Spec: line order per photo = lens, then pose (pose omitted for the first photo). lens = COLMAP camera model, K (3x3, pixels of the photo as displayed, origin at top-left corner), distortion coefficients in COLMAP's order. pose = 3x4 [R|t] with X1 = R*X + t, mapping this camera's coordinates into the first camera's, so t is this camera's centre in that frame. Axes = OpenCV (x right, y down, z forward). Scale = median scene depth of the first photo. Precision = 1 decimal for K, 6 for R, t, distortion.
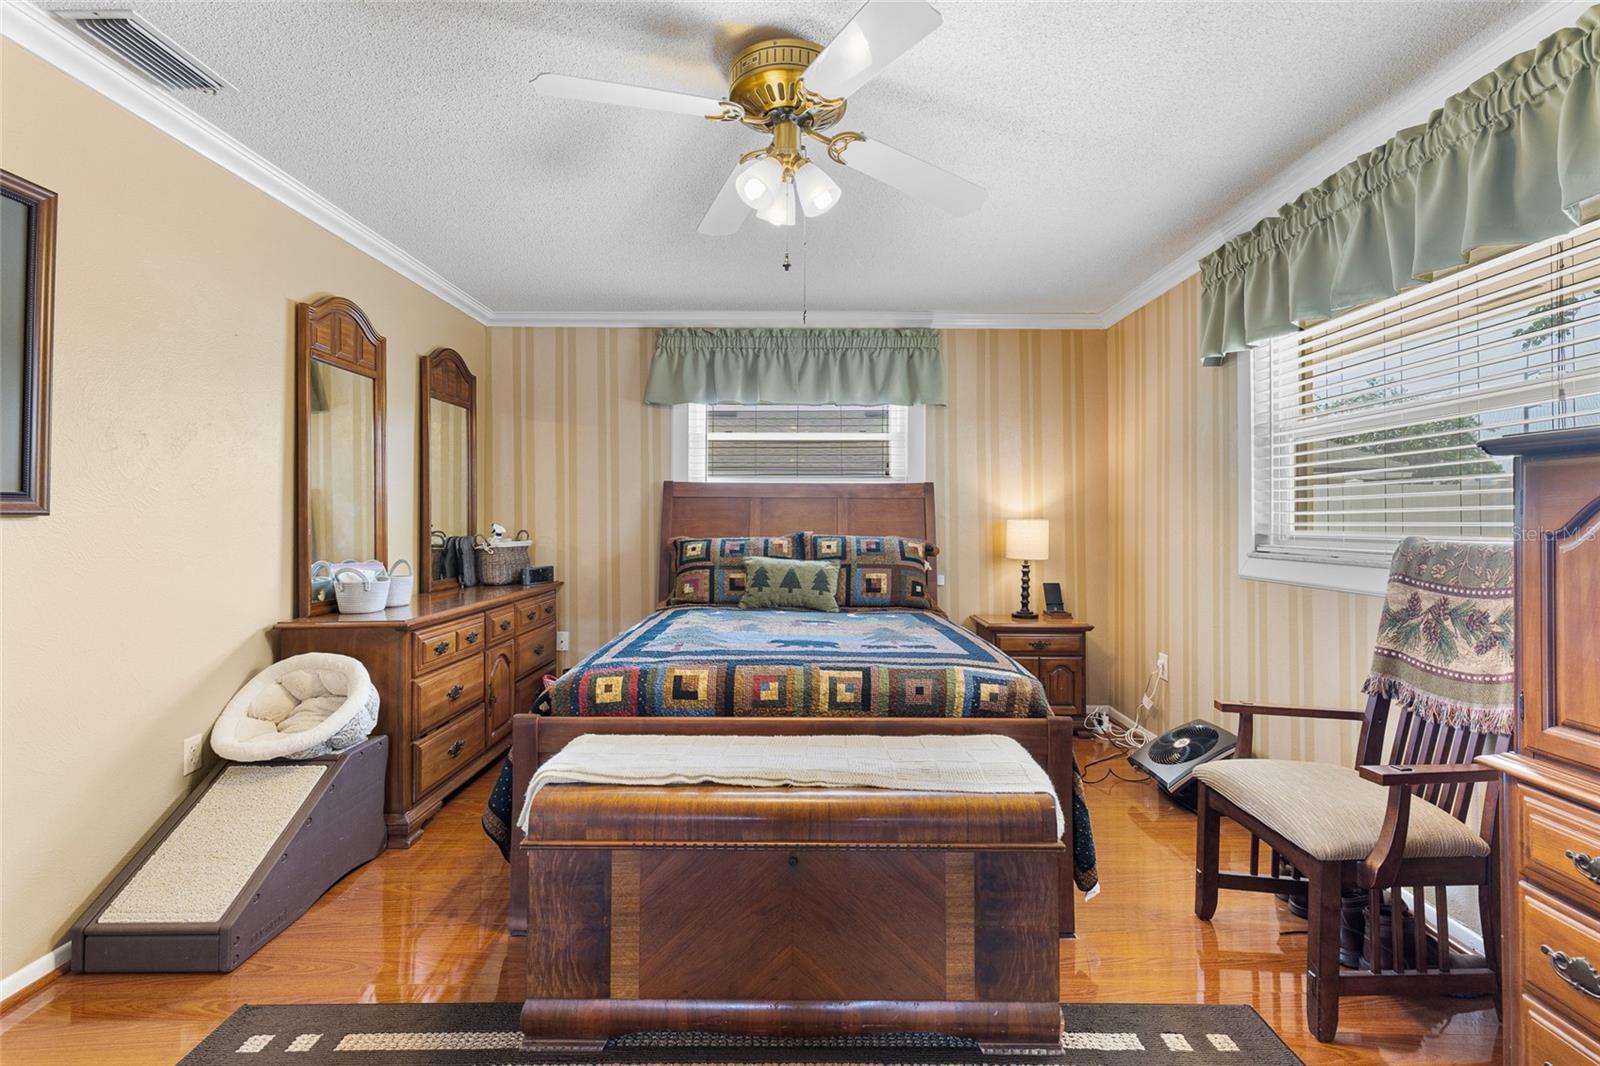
lens RADIAL K [[735.7, 0, 802.9], [0, 735.7, 512.1], [0, 0, 1]] dist [0.008673, -0.000702]
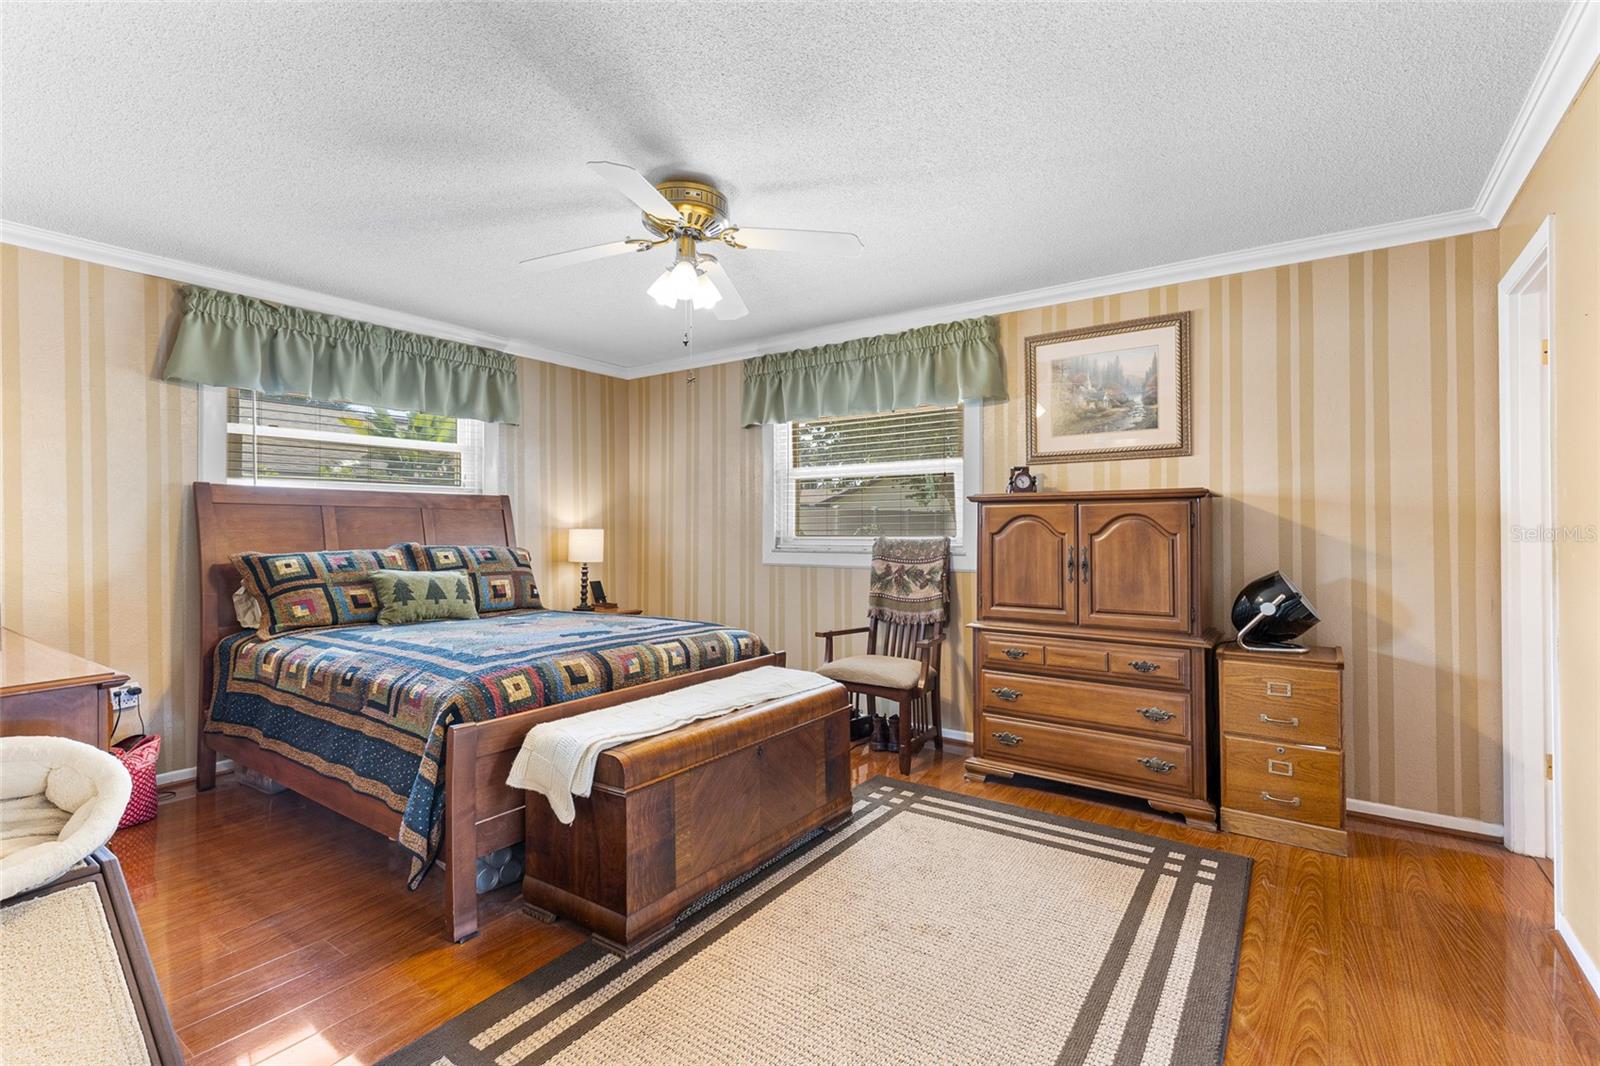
lens RADIAL K [[724.0, 0, 810.8], [0, 724.0, 533.1], [0, 0, 1]] dist [0.011091, -0.000298]
pose [[0.570916, -0.009597, 0.820953, -0.532515], [-0.003710, 0.999891, 0.014269, -0.001992], [-0.821000, -0.011192, 0.570818, 0.024633]]
